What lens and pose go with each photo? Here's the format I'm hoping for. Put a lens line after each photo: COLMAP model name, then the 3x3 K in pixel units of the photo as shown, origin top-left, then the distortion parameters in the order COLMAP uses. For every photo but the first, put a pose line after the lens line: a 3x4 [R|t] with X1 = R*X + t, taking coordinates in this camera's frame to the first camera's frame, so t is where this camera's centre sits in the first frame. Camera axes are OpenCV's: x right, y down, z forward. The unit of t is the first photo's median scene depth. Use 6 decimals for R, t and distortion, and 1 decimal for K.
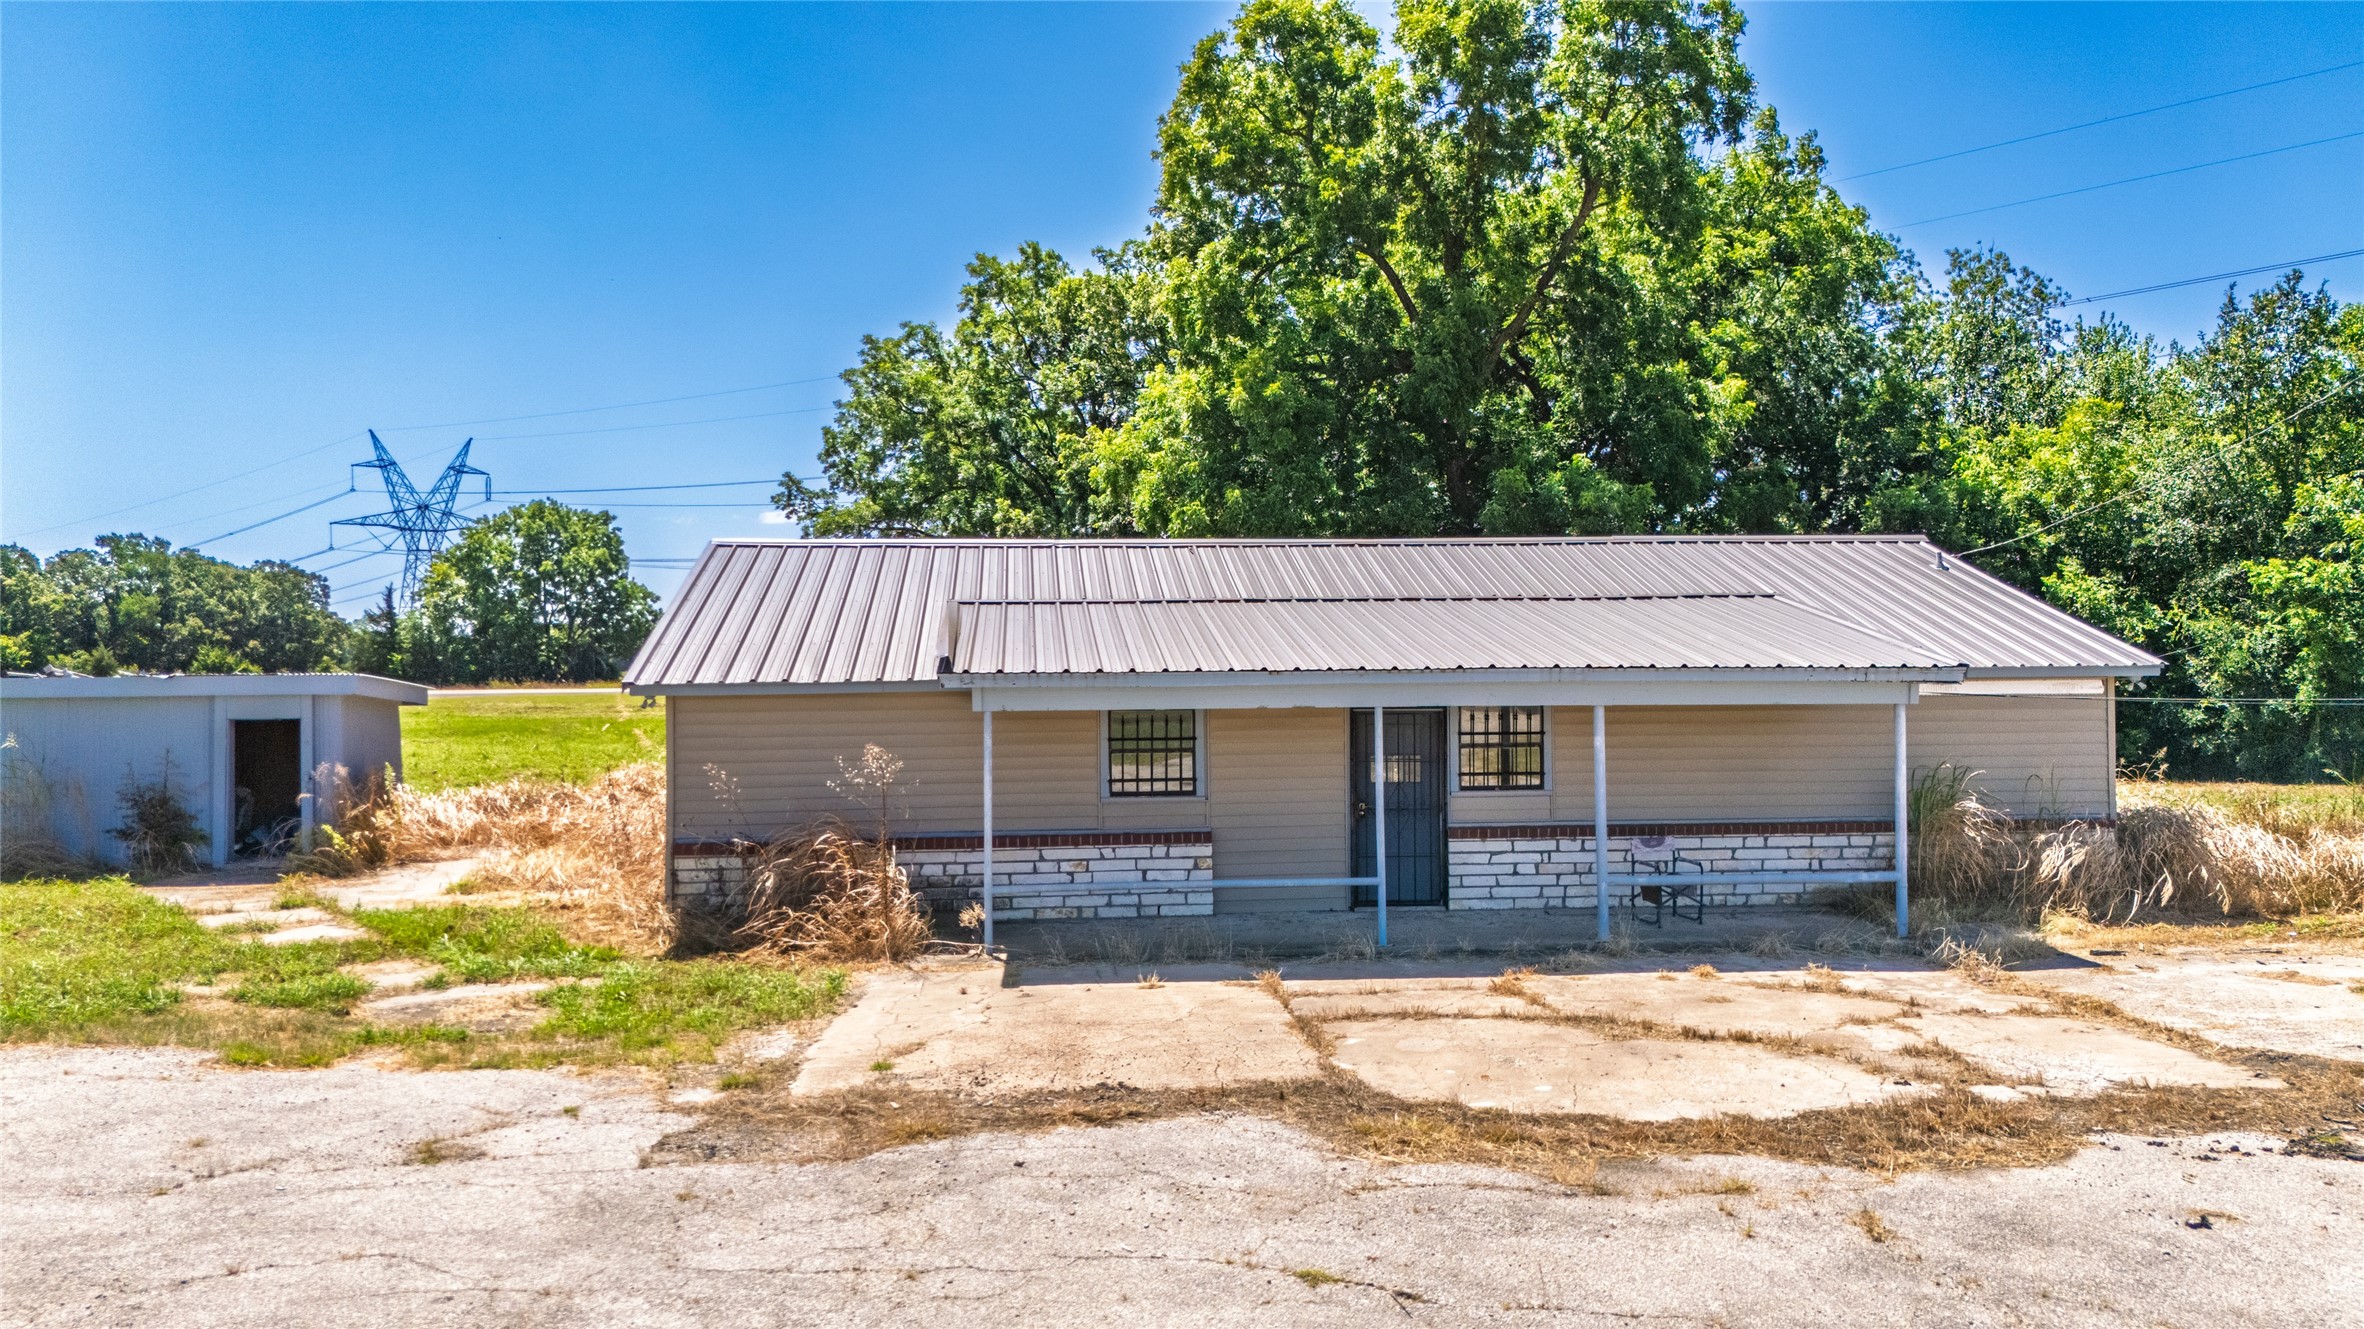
lens RADIAL K [[1741.4, 0, 1182.0], [0, 1741.4, 664.5], [0, 0, 1]] dist [0.030993, -0.011354]
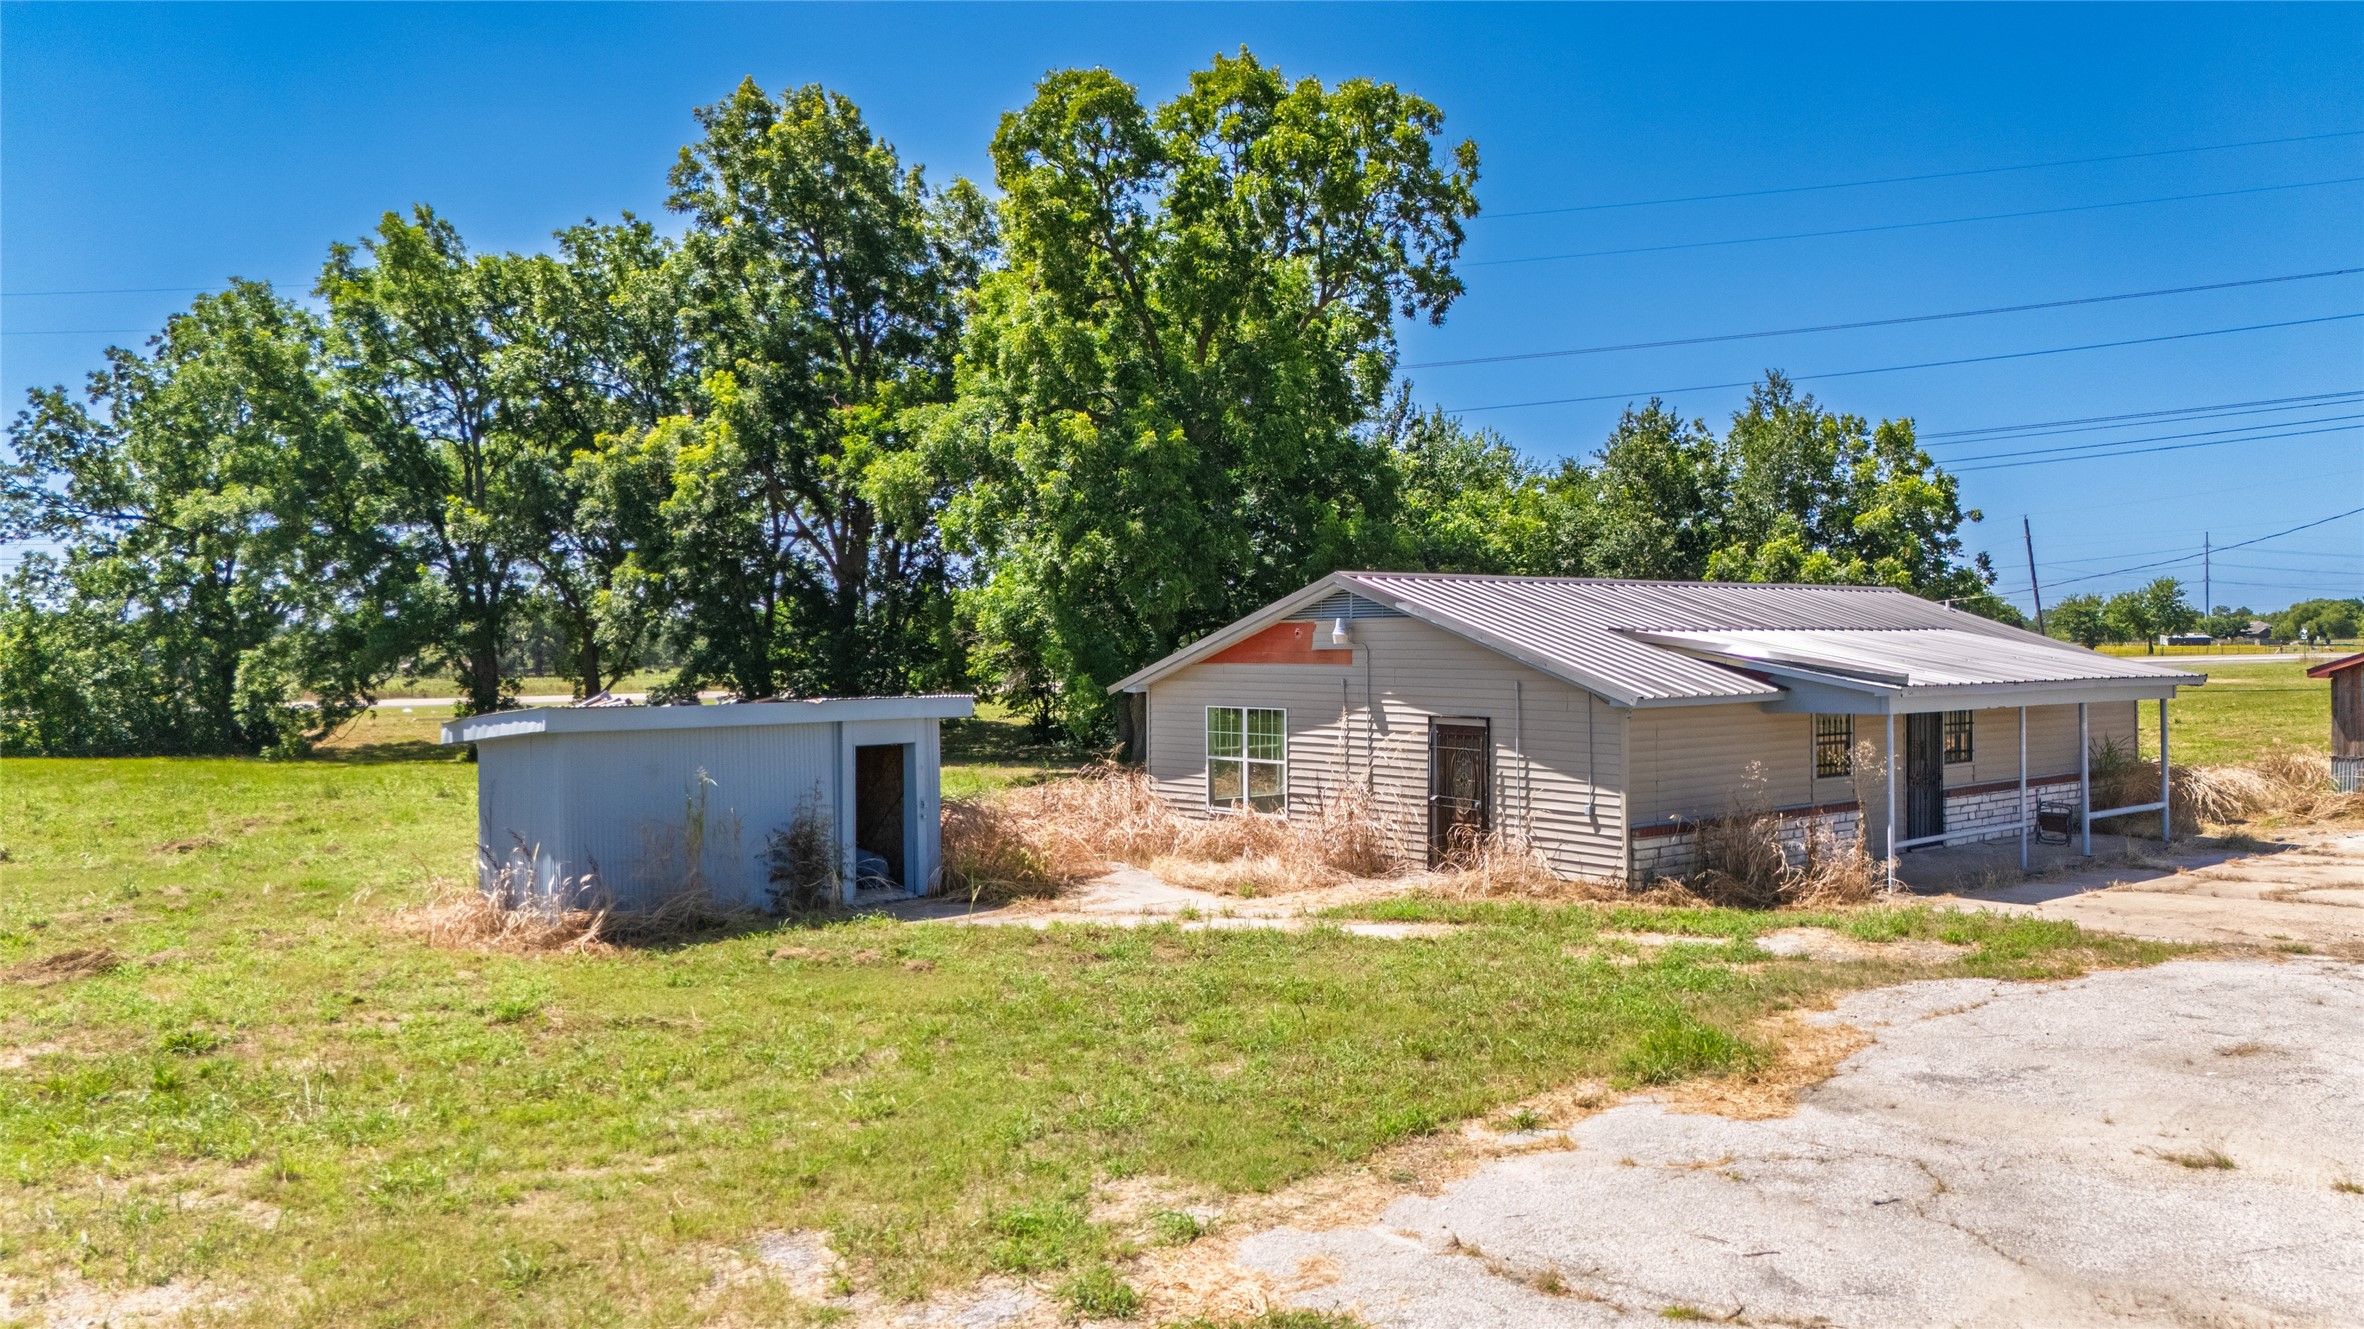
lens RADIAL K [[1741.4, 0, 1182.0], [0, 1741.4, 664.5], [0, 0, 1]] dist [0.030993, -0.011354]
pose [[0.810528, -0.002447, 0.585695, -1.214435], [0.005639, 0.999978, -0.003626, -0.010448], [-0.585673, 0.006241, 0.810524, 0.175304]]
